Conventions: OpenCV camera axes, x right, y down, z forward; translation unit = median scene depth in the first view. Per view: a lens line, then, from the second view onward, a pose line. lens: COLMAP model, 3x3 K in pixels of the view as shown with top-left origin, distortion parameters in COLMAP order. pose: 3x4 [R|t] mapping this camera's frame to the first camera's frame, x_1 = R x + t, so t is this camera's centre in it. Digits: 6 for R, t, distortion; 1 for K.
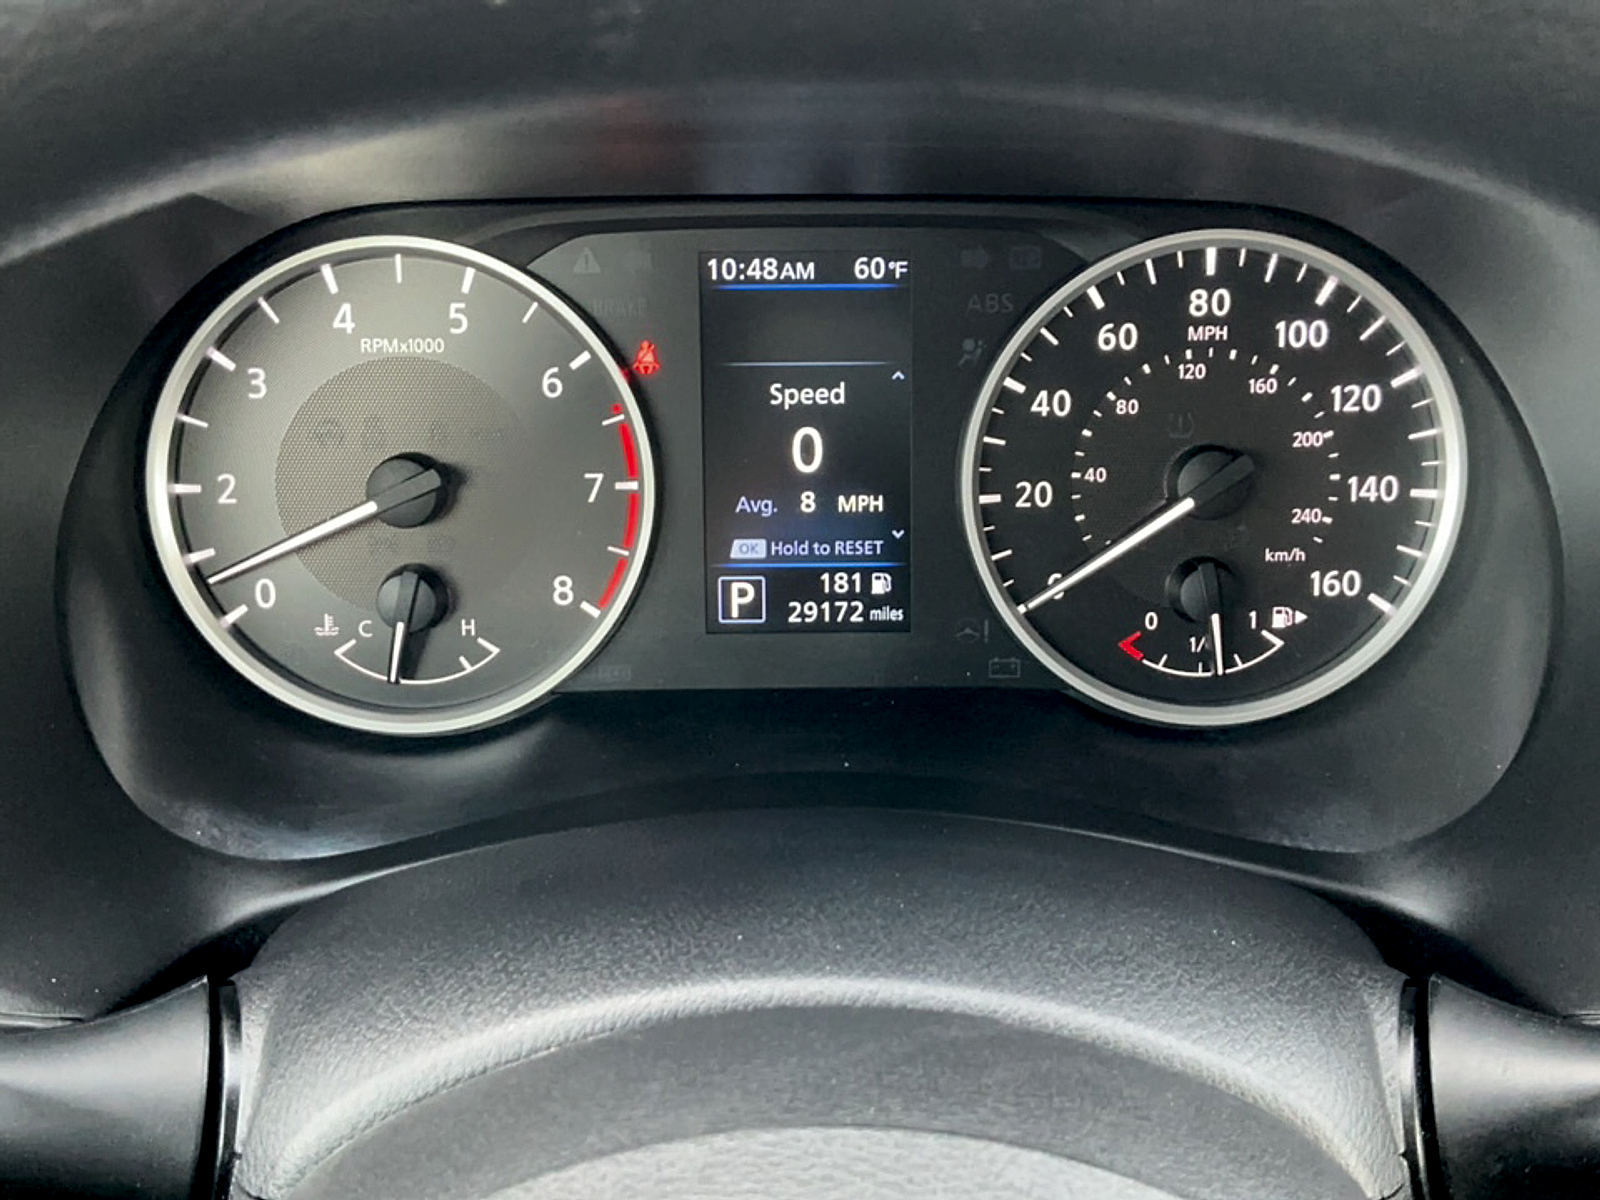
lens RADIAL K [[1644.3, 0, 800.0], [0, 1644.3, 600.0], [0, 0, 1]] dist [0.158713, -0.344175]
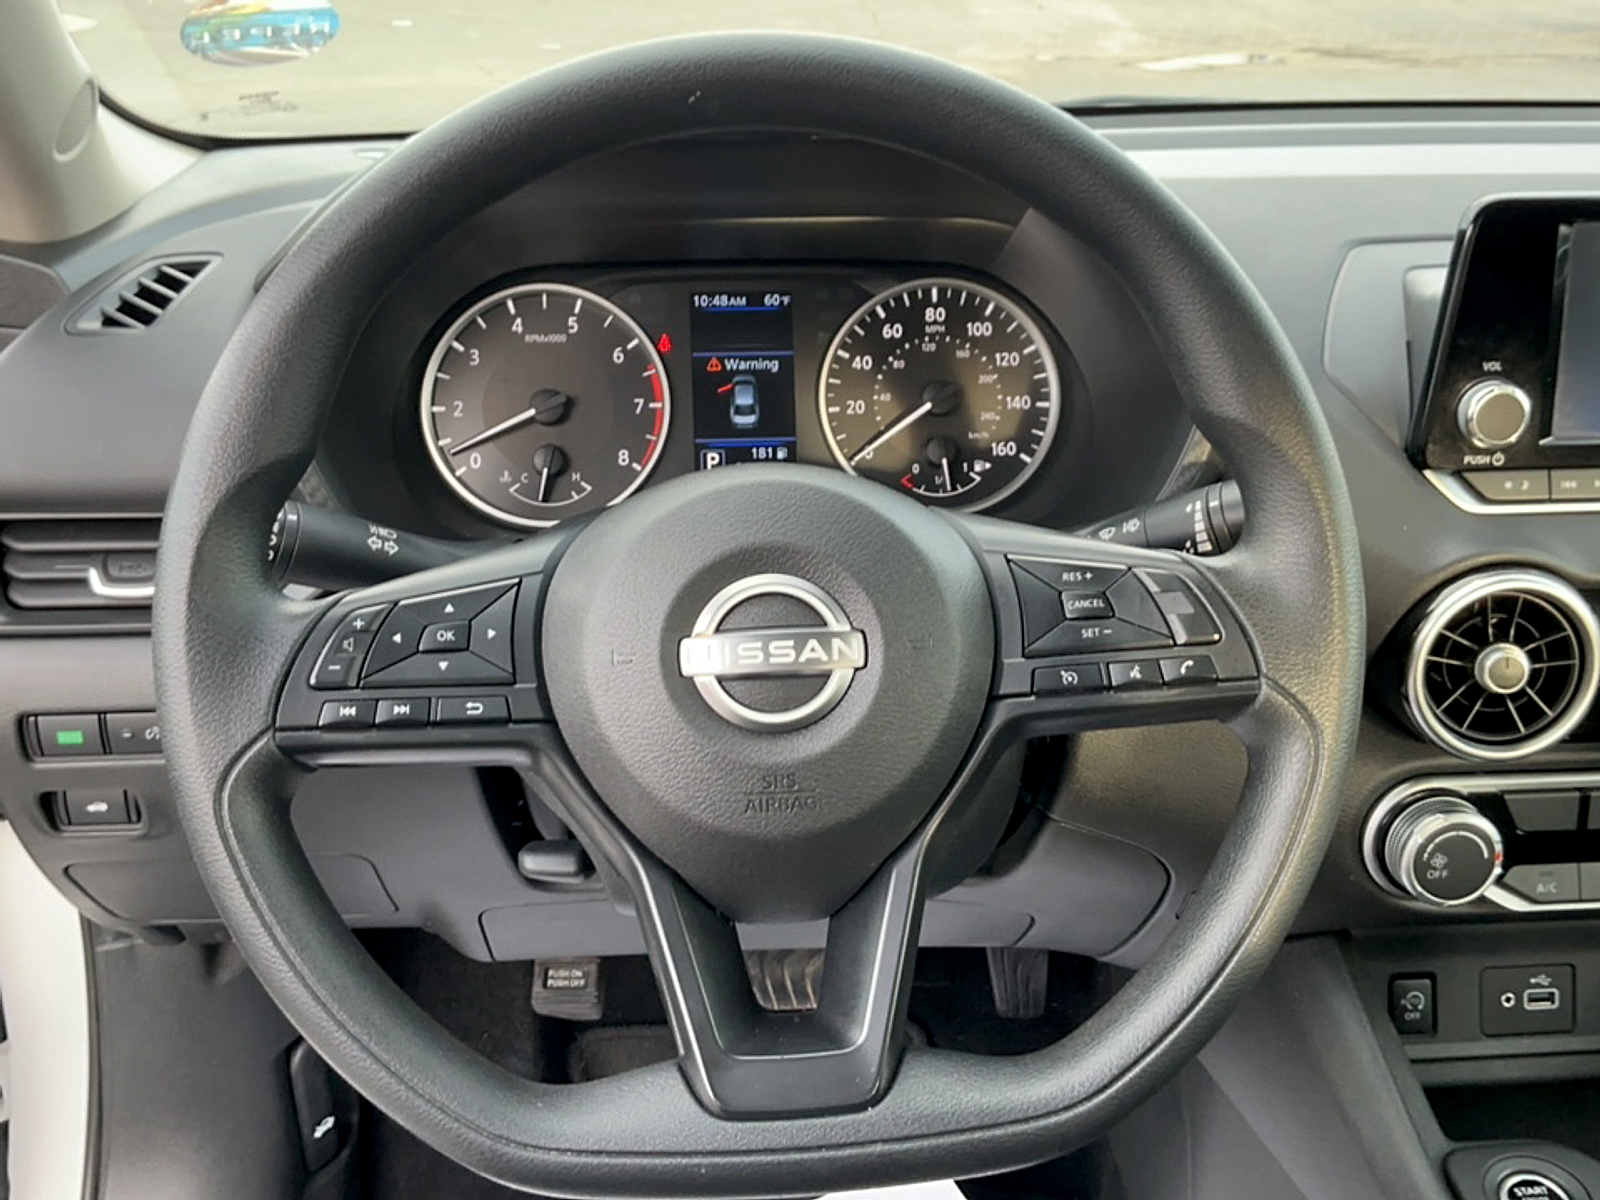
lens RADIAL K [[1644.3, 0, 800.0], [0, 1644.3, 600.0], [0, 0, 1]] dist [0.158713, -0.344175]
pose [[0.998804, -0.018738, 0.045166, -0.023460], [0.025961, 0.985940, -0.165069, 0.509711], [-0.041438, 0.166044, 0.985247, -0.971918]]
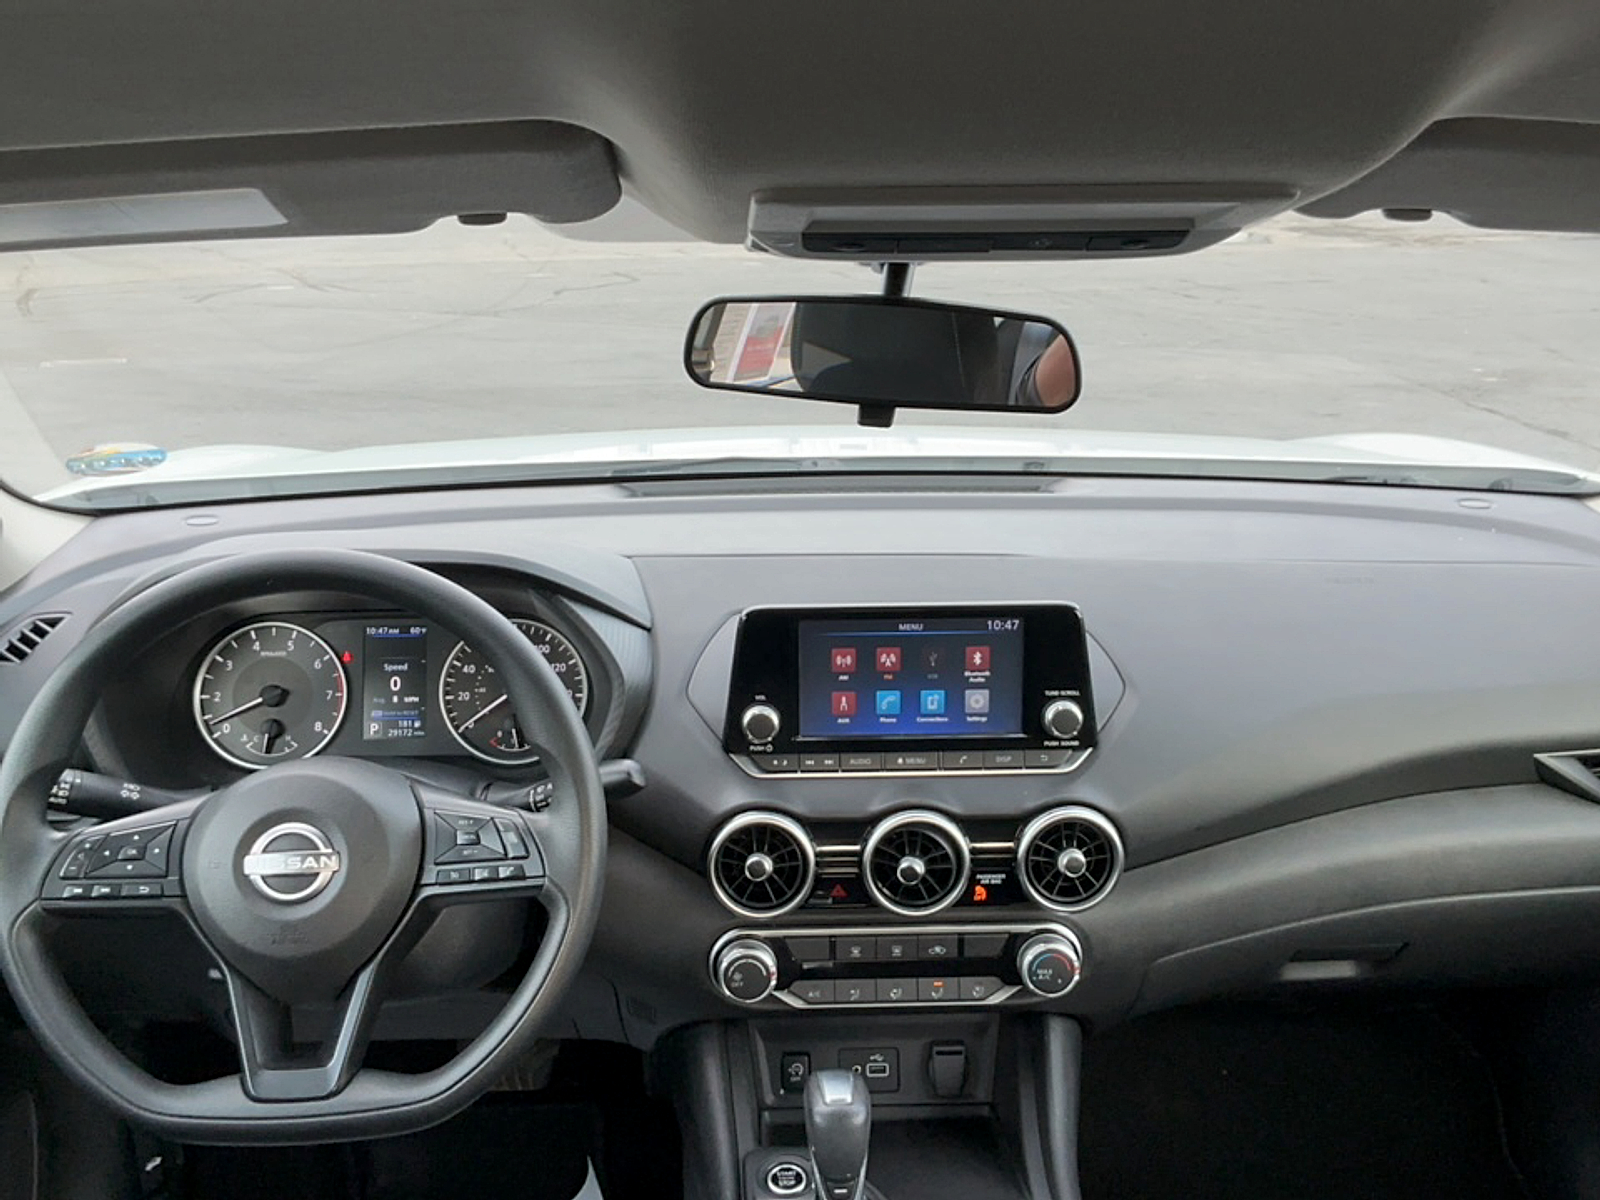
lens RADIAL K [[1644.3, 0, 800.0], [0, 1644.3, 600.0], [0, 0, 1]] dist [0.158713, -0.344175]
pose [[0.999617, -0.003893, 0.027396, 0.738632], [0.010589, 0.968515, -0.248730, 0.594056], [-0.025565, 0.248925, 0.968185, -2.332789]]
